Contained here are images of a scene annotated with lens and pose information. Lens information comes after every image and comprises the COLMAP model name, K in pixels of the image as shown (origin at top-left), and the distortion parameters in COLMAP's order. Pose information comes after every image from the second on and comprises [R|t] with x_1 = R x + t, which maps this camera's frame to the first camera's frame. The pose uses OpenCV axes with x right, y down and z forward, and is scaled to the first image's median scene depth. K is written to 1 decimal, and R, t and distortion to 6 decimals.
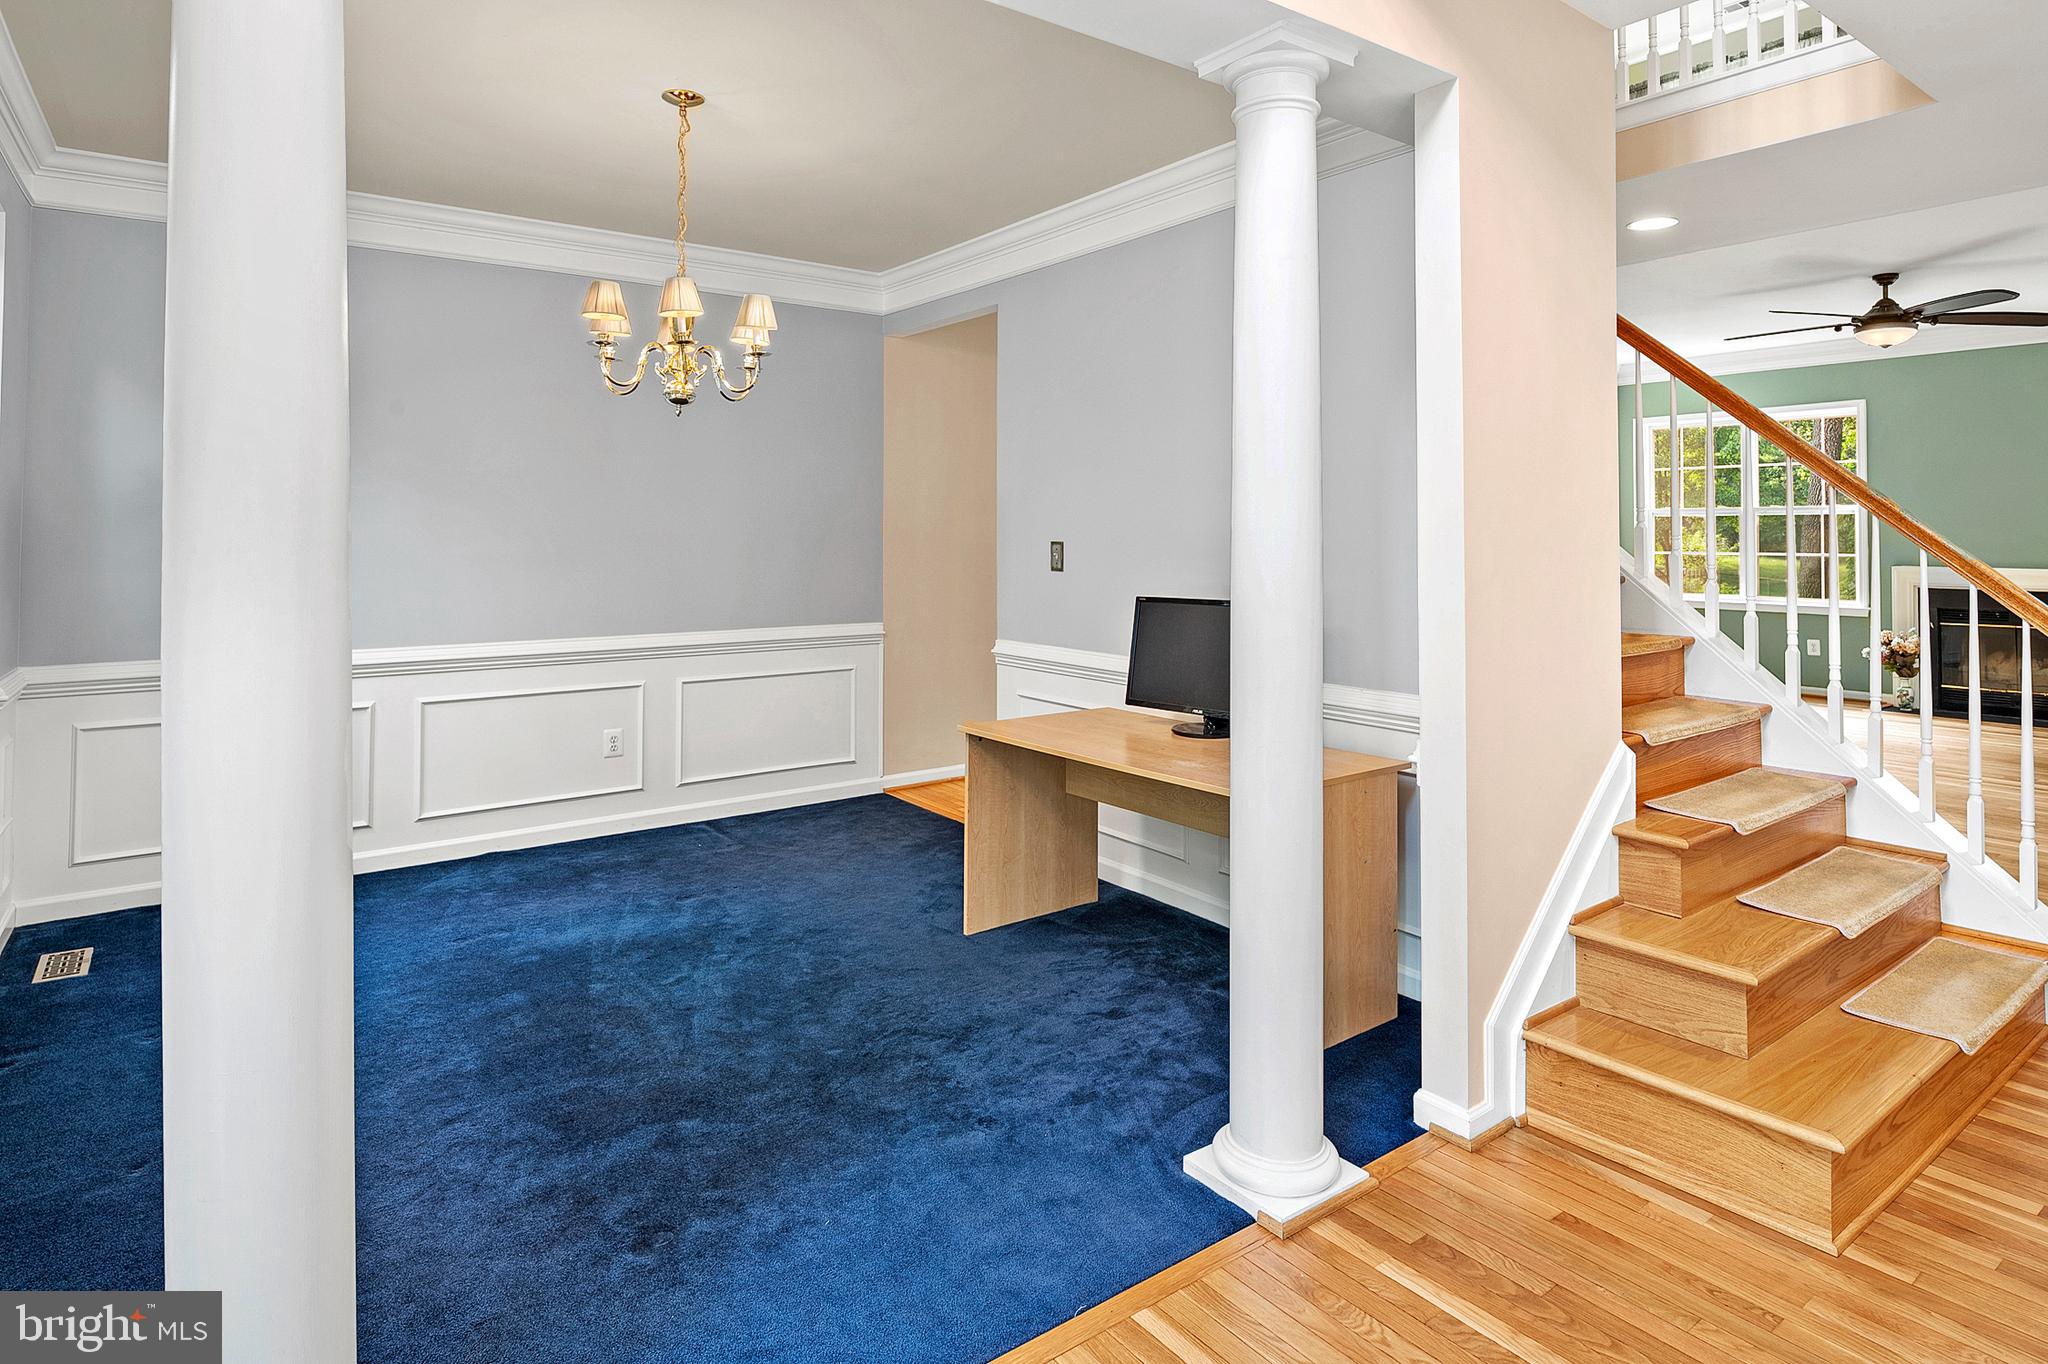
lens RADIAL K [[1117.9, 0, 987.7], [0, 1117.9, 511.3], [0, 0, 1]] dist [-0.002948, -0.001385]
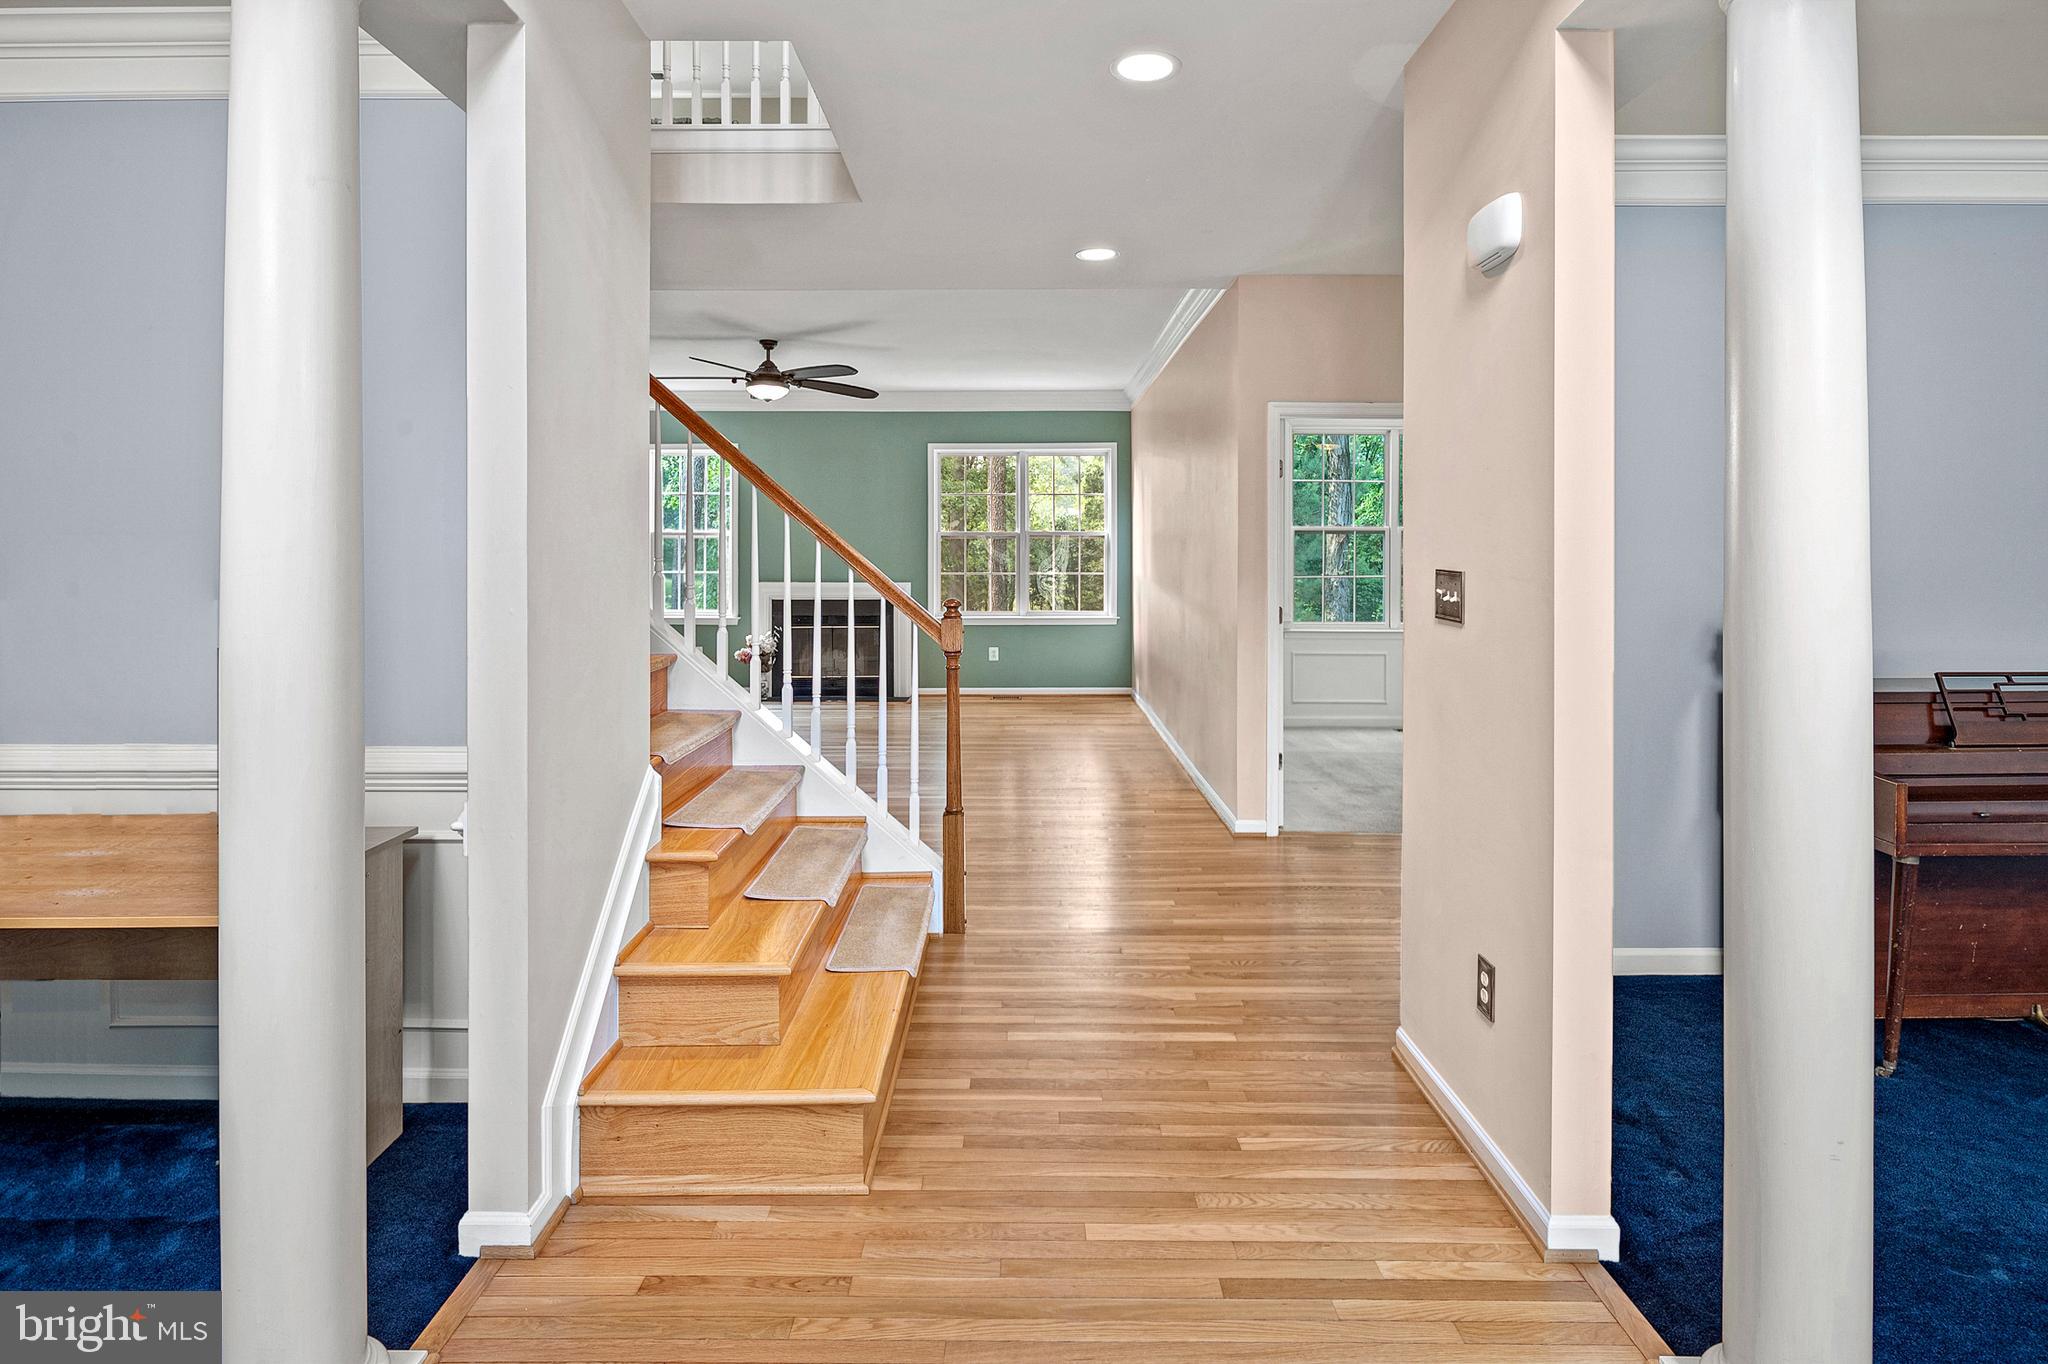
lens RADIAL K [[1125.1, 0, 1018.0], [0, 1125.1, 548.1], [0, 0, 1]] dist [-0.006488, -0.001136]
pose [[0.584462, 0.001571, 0.811420, -0.057386], [-0.011884, 0.999907, 0.006624, 0.001715], [-0.811334, -0.013515, 0.584426, 0.162959]]
